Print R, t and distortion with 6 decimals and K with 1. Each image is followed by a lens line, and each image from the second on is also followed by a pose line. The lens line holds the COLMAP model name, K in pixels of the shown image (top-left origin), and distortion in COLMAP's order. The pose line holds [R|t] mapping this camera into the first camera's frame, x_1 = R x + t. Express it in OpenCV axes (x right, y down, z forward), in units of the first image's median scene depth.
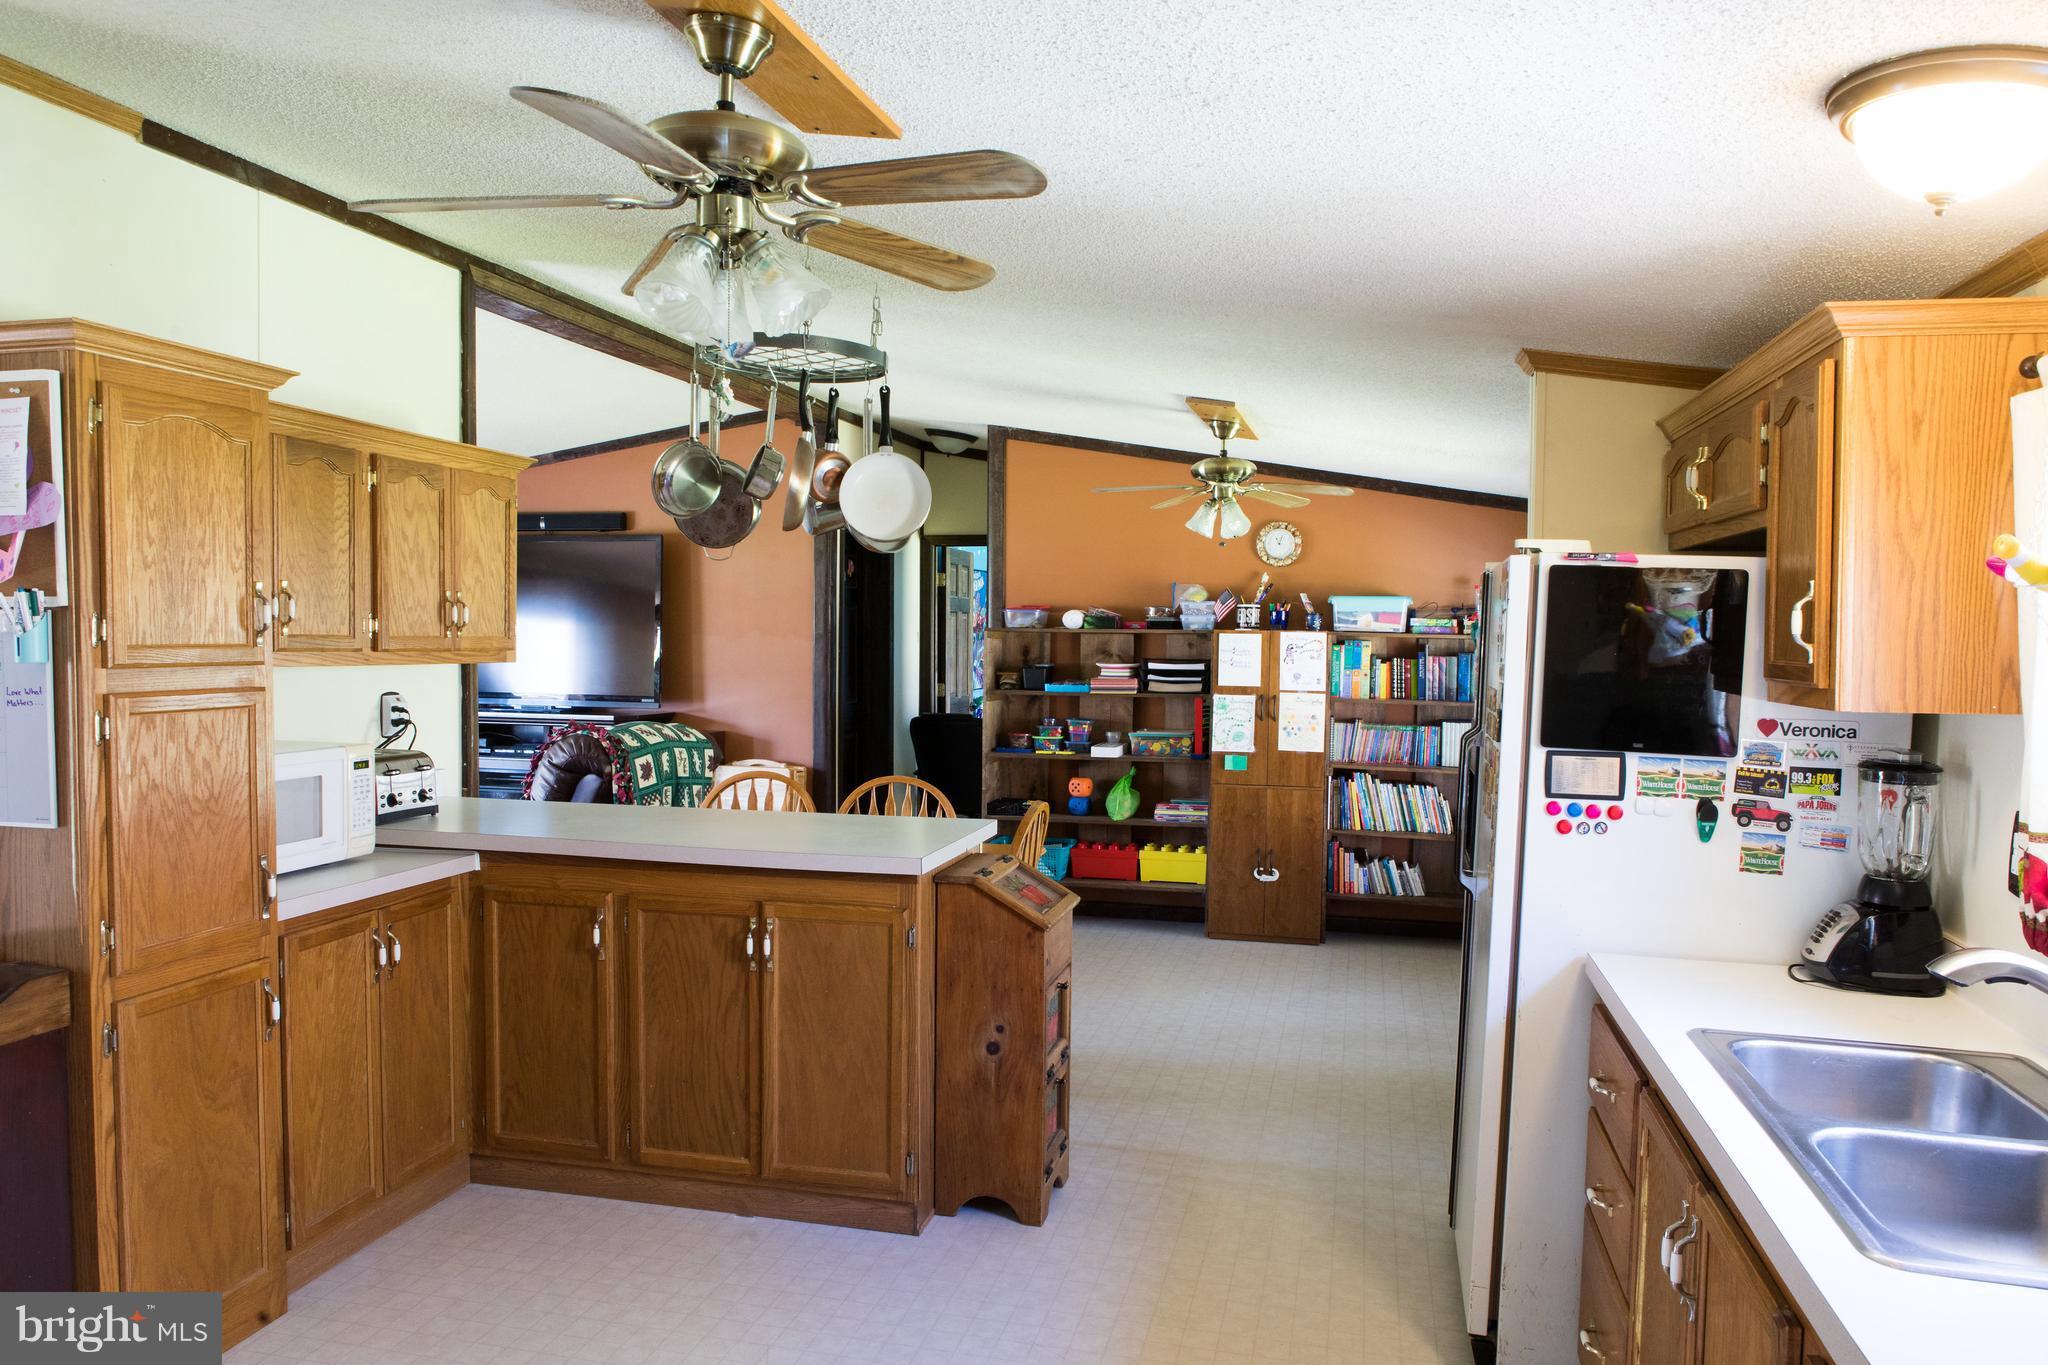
lens RADIAL K [[1386.9, 0, 1083.4], [0, 1386.9, 691.5], [0, 0, 1]] dist [-0.028121, 0.010166]
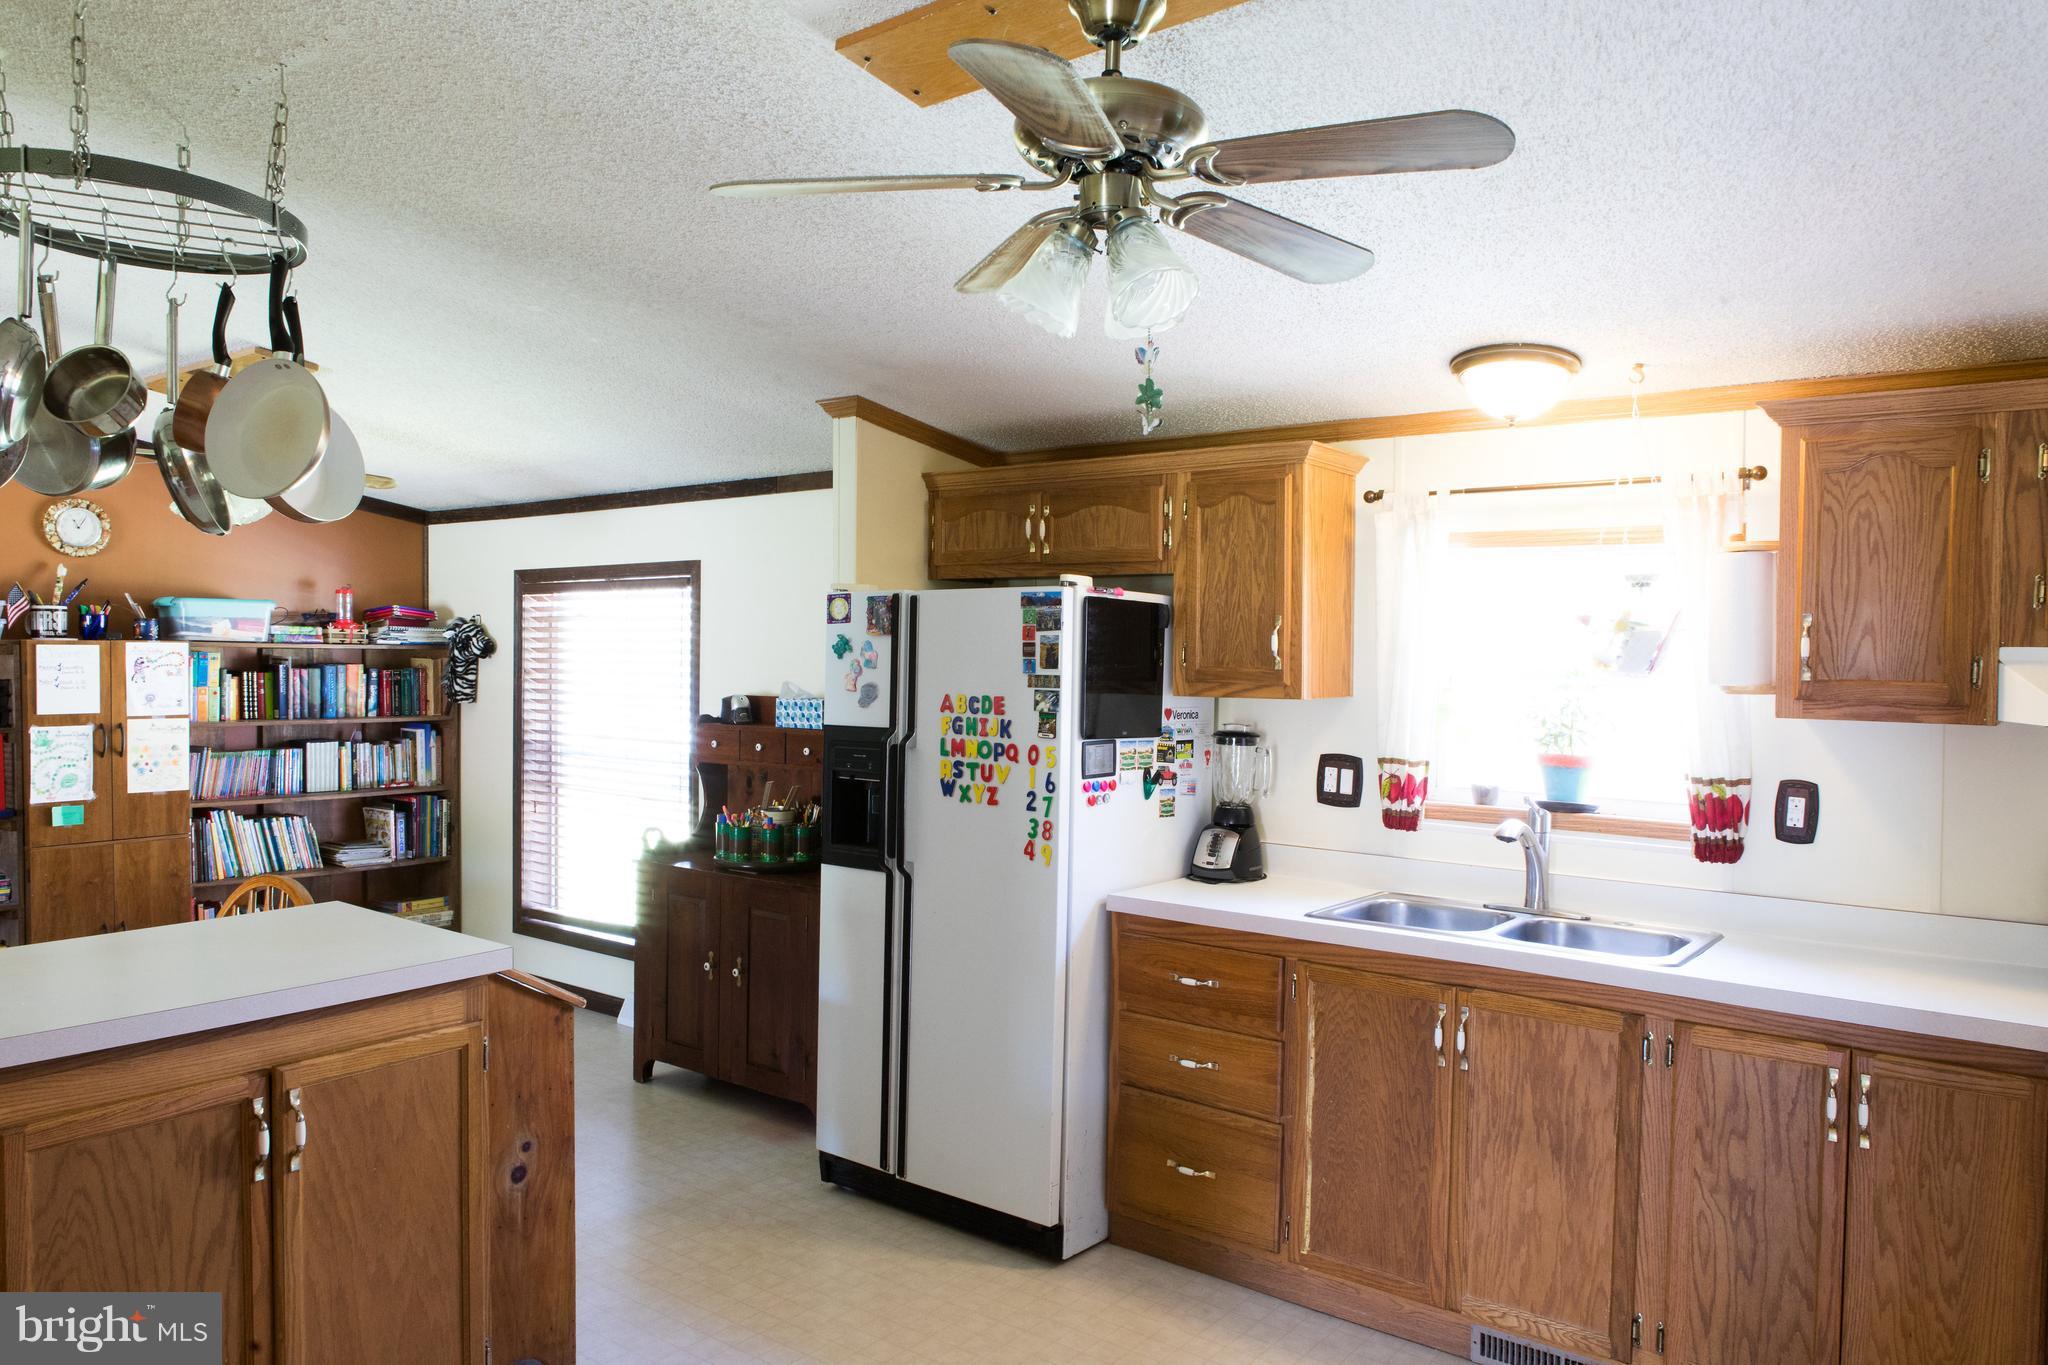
lens RADIAL K [[1386.9, 0, 1026.1], [0, 1386.9, 688.2], [0, 0, 1]] dist [-0.028121, 0.010166]
pose [[0.416884, -0.033671, 0.908336, -0.350625], [0.036178, 0.999136, 0.020433, -0.014428], [-0.908239, 0.024344, 0.417742, 0.213529]]
